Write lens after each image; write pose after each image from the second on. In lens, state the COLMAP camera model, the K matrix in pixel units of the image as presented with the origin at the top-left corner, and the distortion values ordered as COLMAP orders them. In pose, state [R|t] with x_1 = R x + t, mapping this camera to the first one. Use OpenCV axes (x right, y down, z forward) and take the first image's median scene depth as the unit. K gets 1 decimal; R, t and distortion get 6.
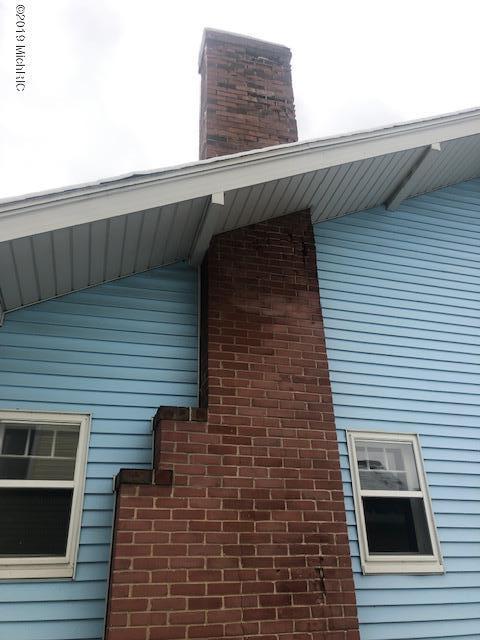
lens RADIAL K [[516.1, 0, 240.0], [0, 516.1, 320.0], [0, 0, 1]] dist [-0.075546, -0.000089]
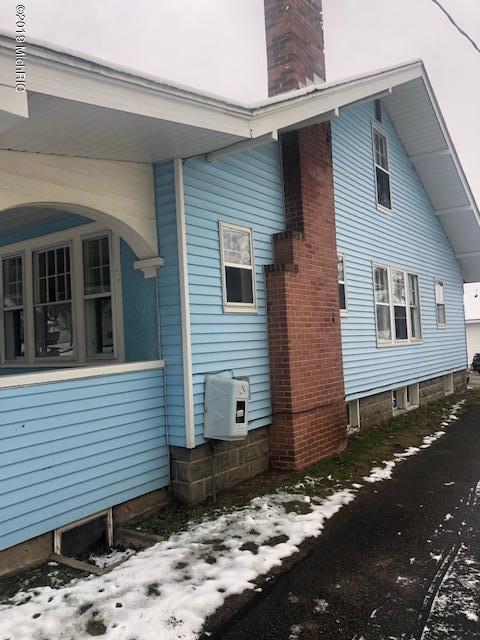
lens RADIAL K [[529.1, 0, 240.0], [0, 529.1, 320.0], [0, 0, 1]] dist [0.006299, -0.004143]
pose [[0.769898, 0.027937, 0.637555, -1.485290], [-0.322857, 0.878808, 0.351368, -0.165507], [-0.550472, -0.476357, 0.685613, -0.379533]]
